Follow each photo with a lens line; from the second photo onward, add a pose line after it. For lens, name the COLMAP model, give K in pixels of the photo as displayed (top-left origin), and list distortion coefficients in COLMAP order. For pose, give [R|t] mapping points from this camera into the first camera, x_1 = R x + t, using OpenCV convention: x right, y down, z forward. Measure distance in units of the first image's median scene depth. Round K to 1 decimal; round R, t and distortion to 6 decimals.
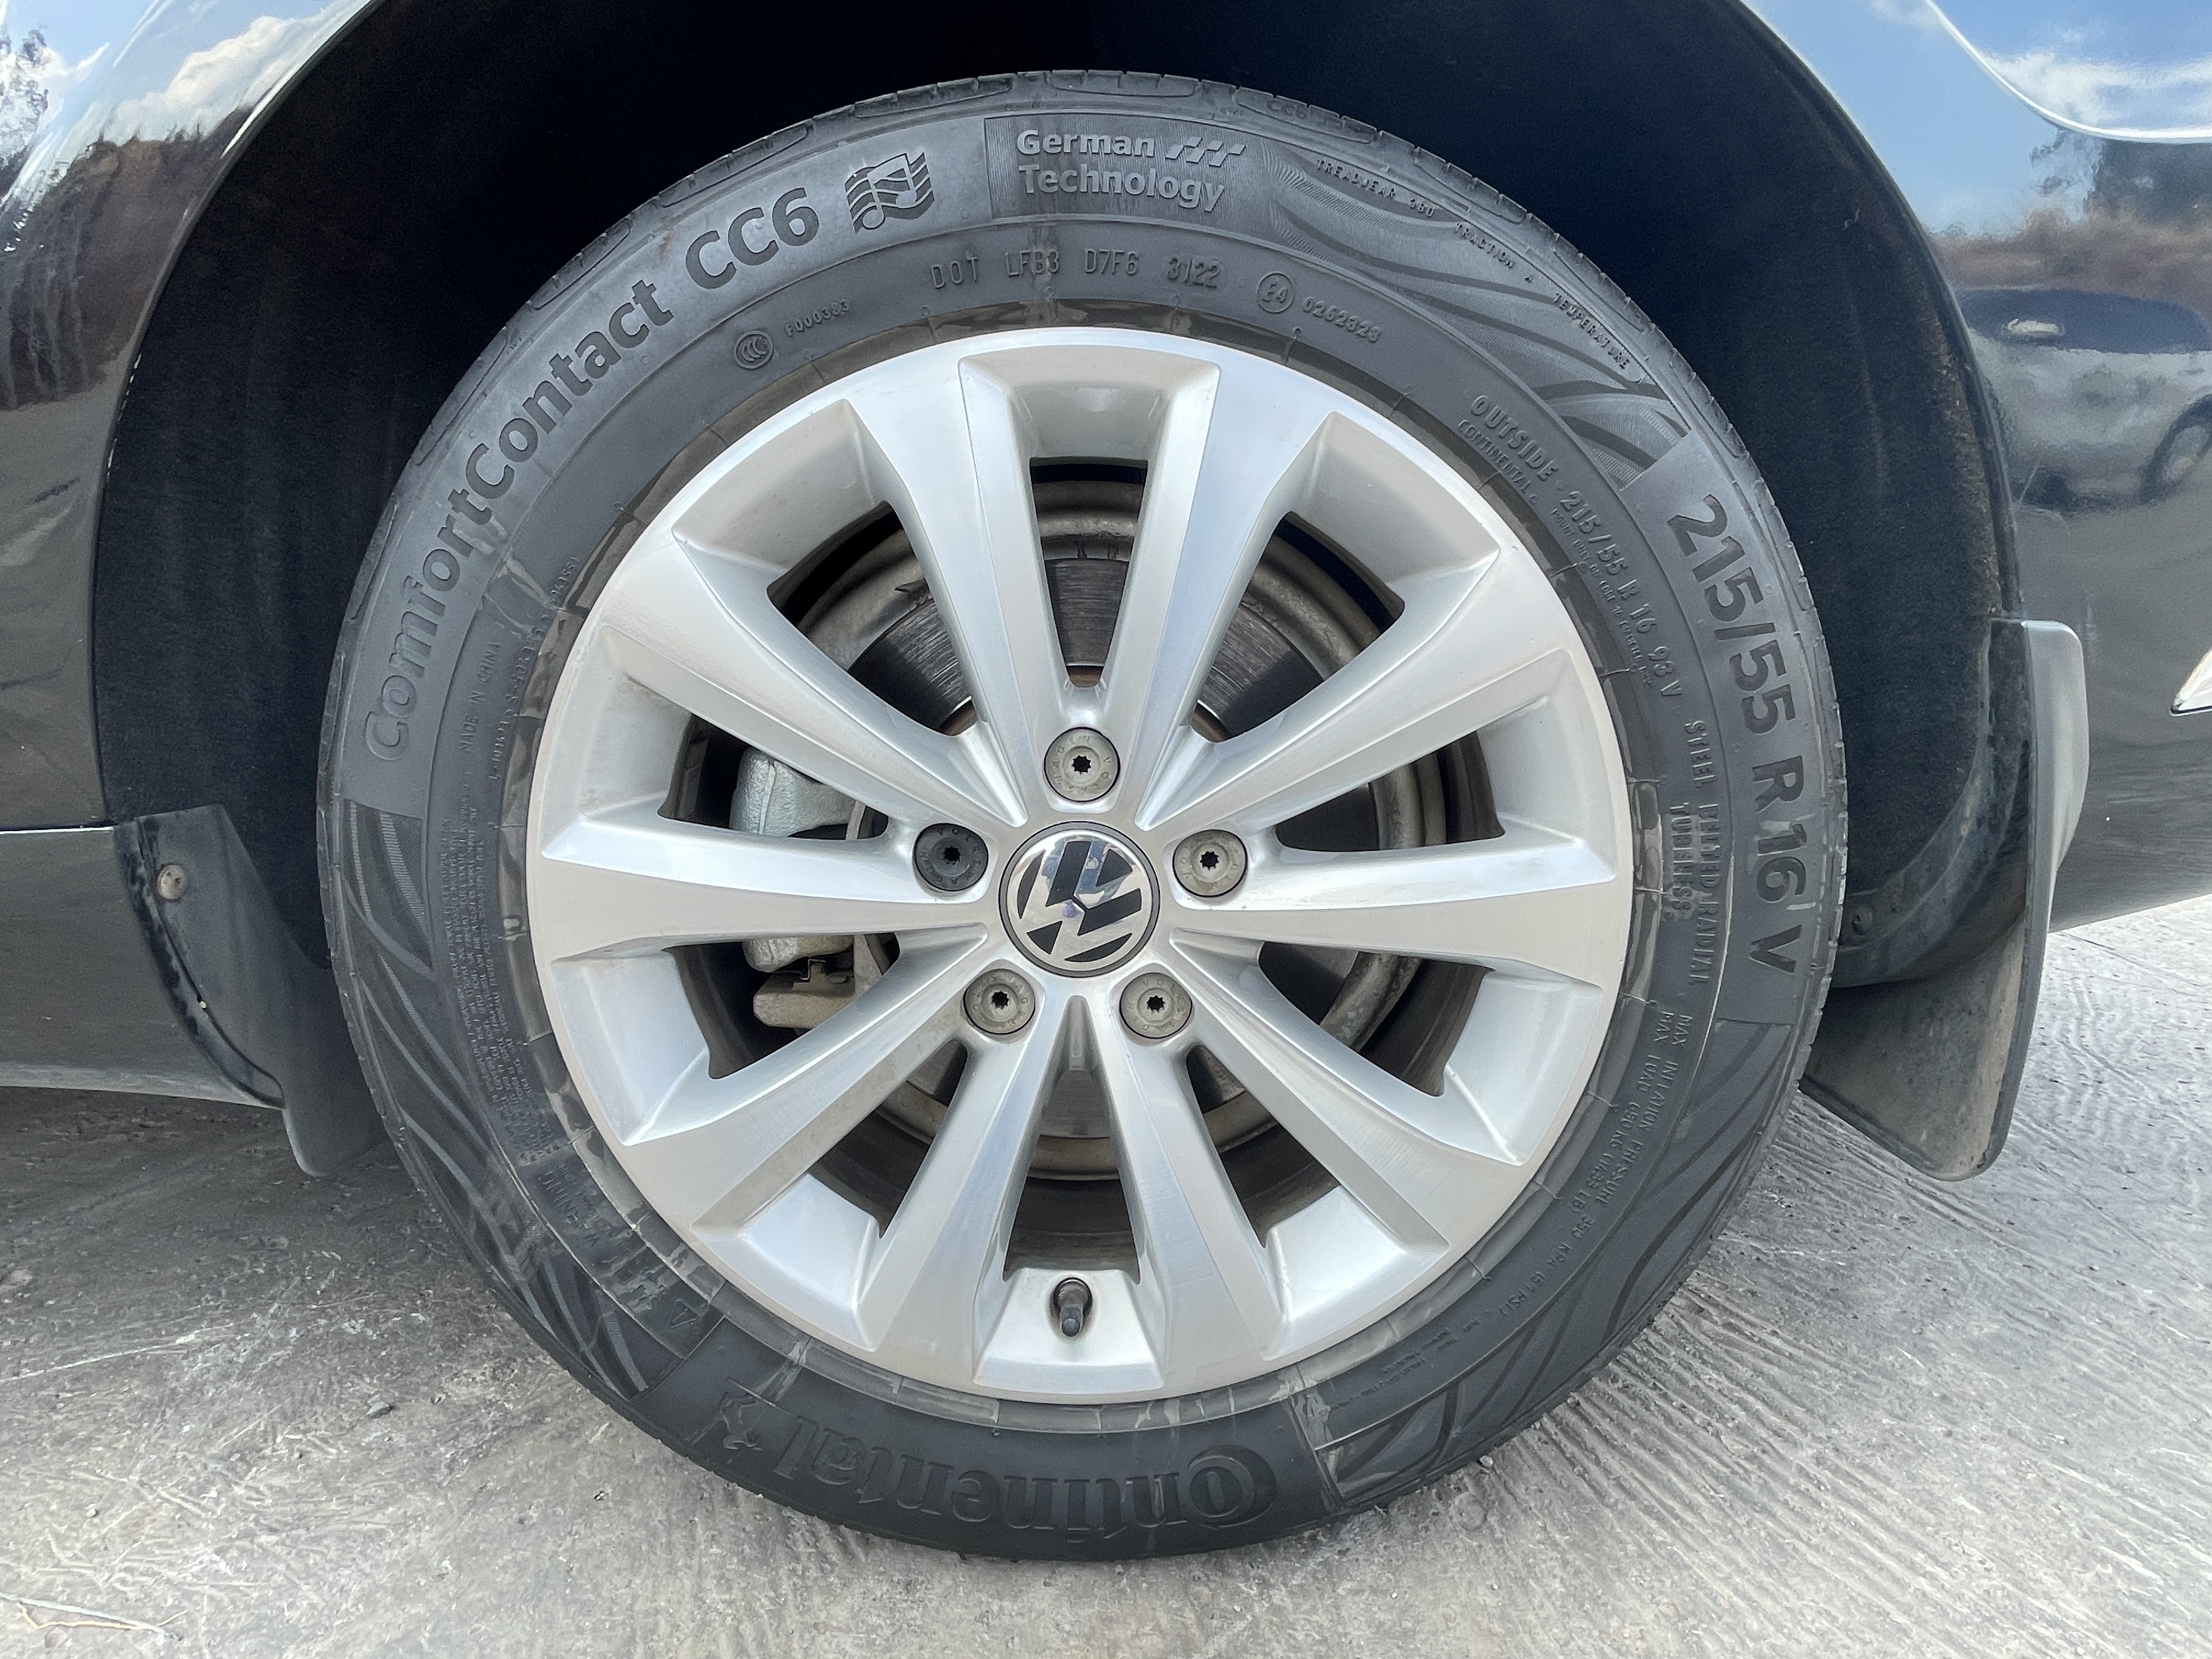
lens RADIAL K [[1160.8, 0, 1102.7], [0, 1160.8, 818.2], [0, 0, 1]] dist [-0.000121, -0.002217]
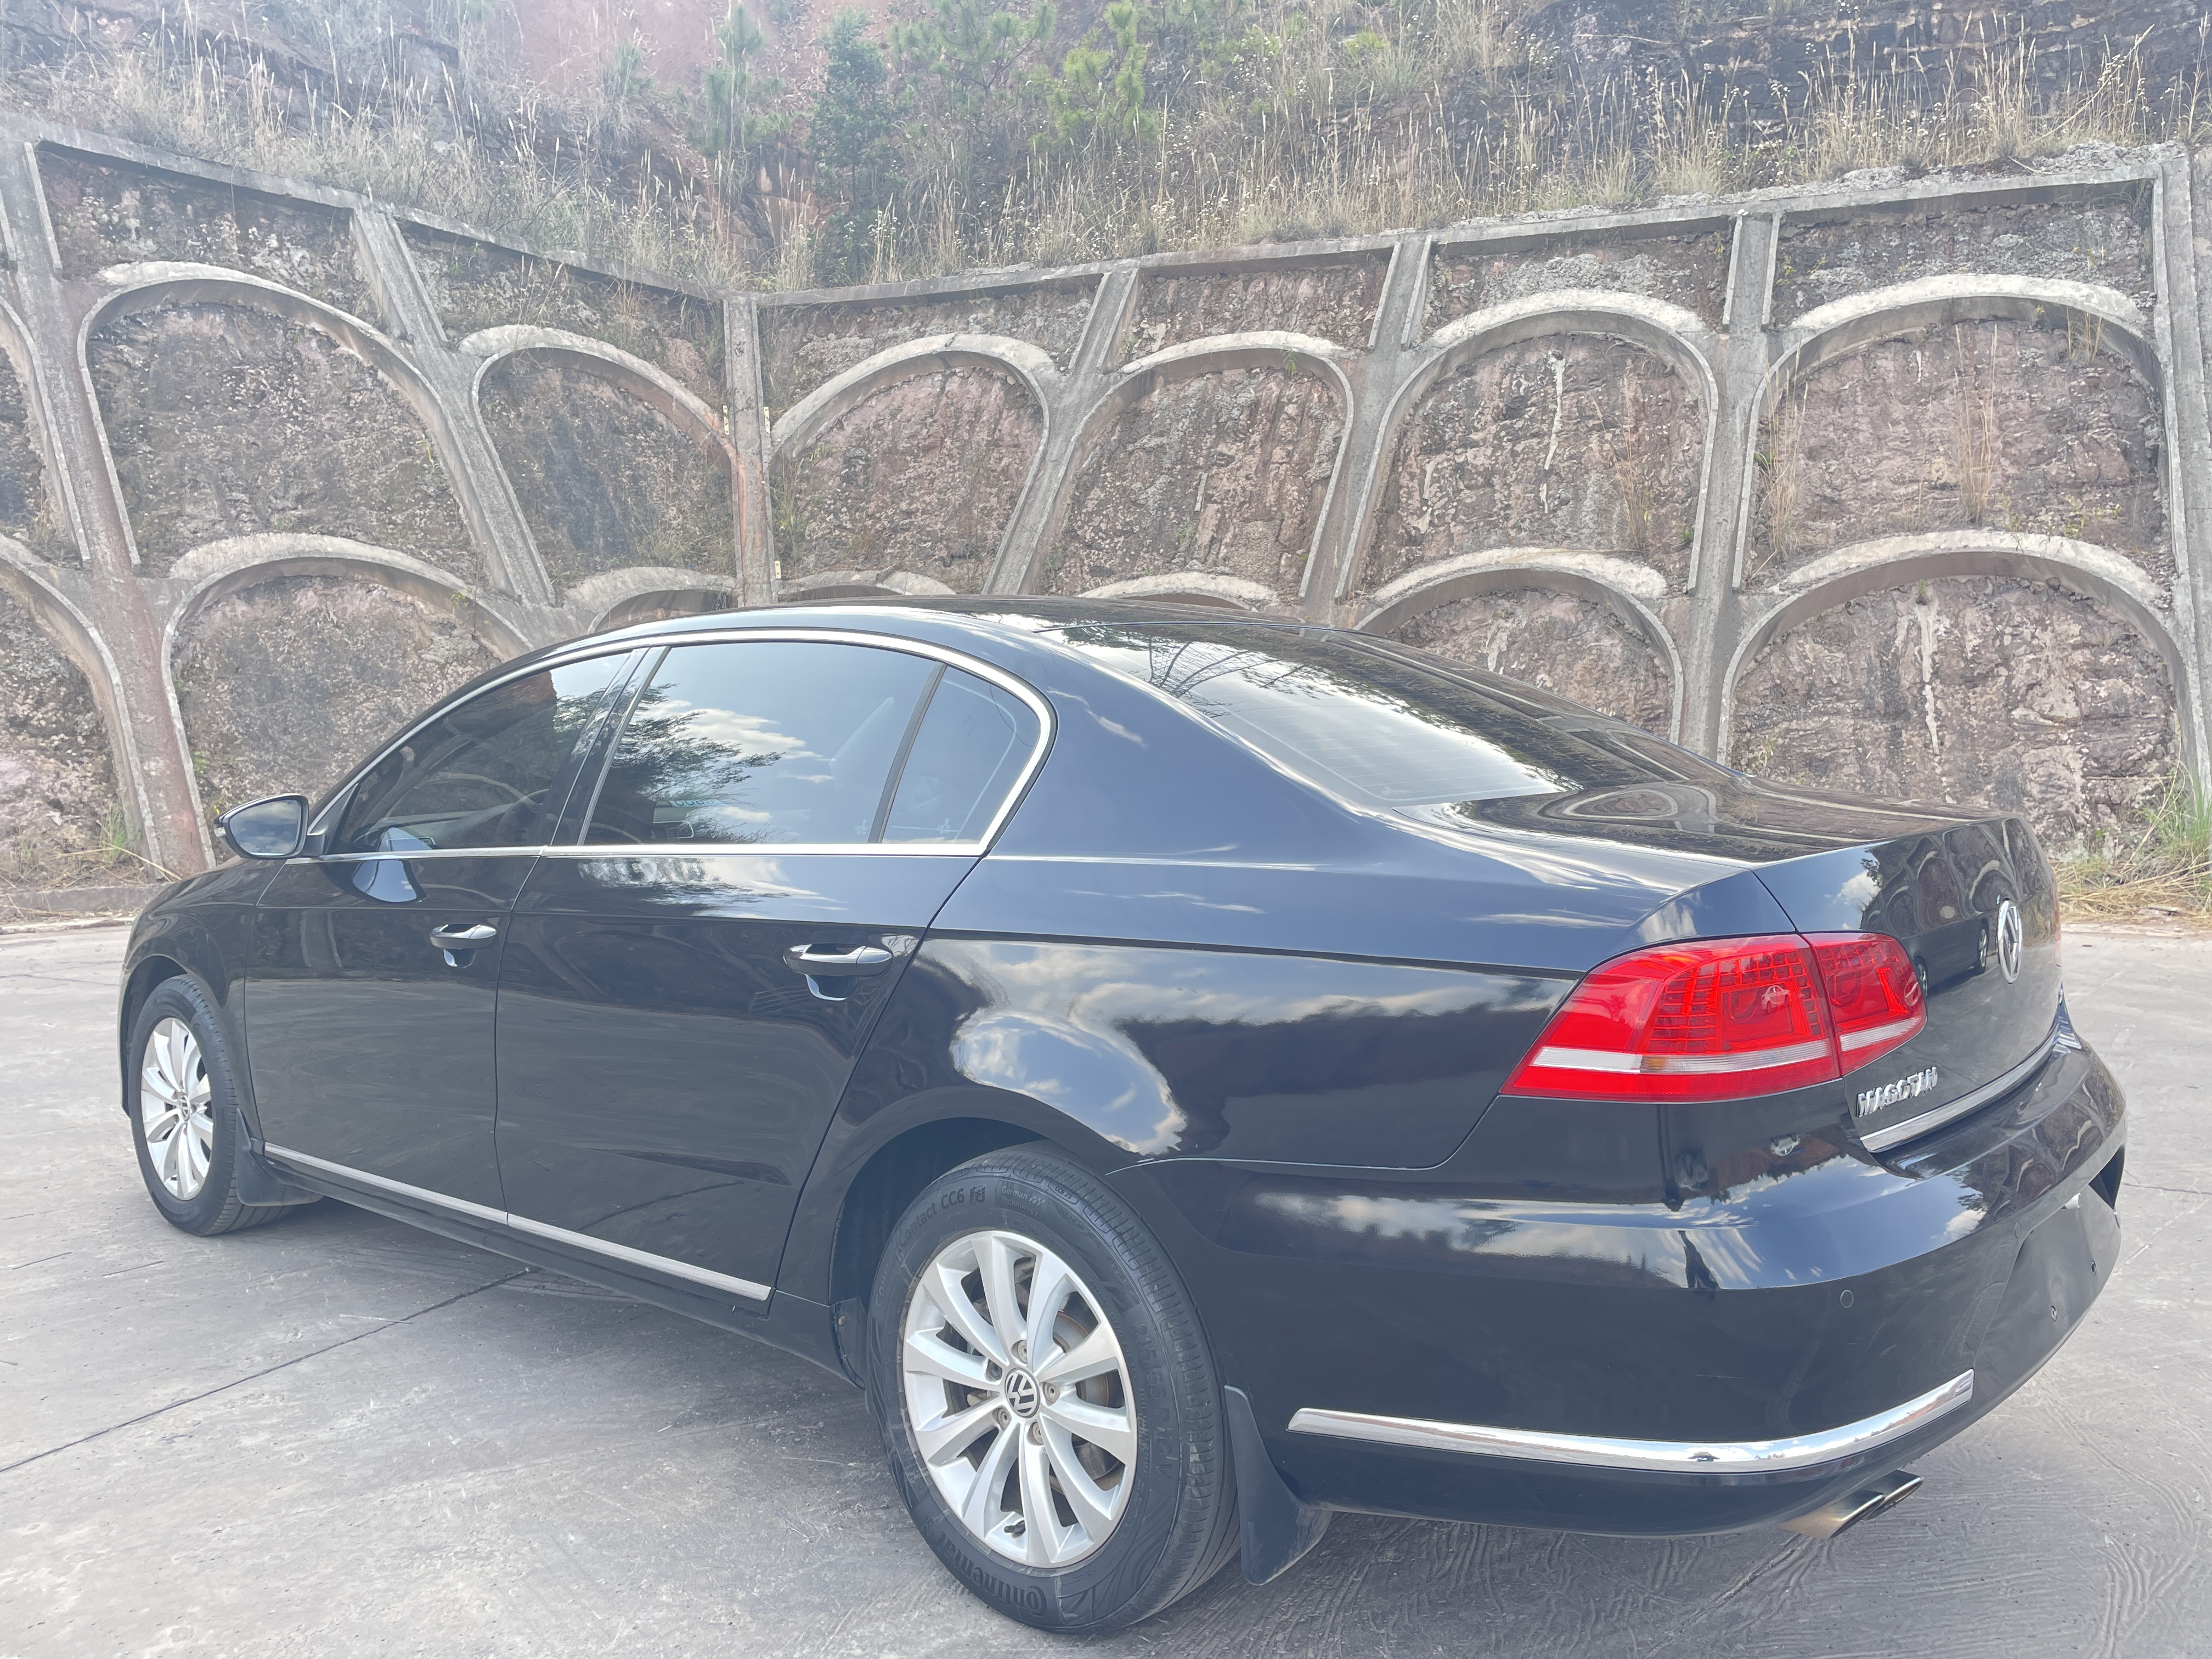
lens RADIAL K [[1634.3, 0, 1107.1], [0, 1634.3, 828.4], [0, 0, 1]] dist [0.066948, -0.082178]
pose [[0.760727, 0.045826, -0.647452, 3.066026], [-0.131266, 0.987755, -0.084320, -1.130482], [0.635660, 0.149133, 0.757427, -2.574771]]
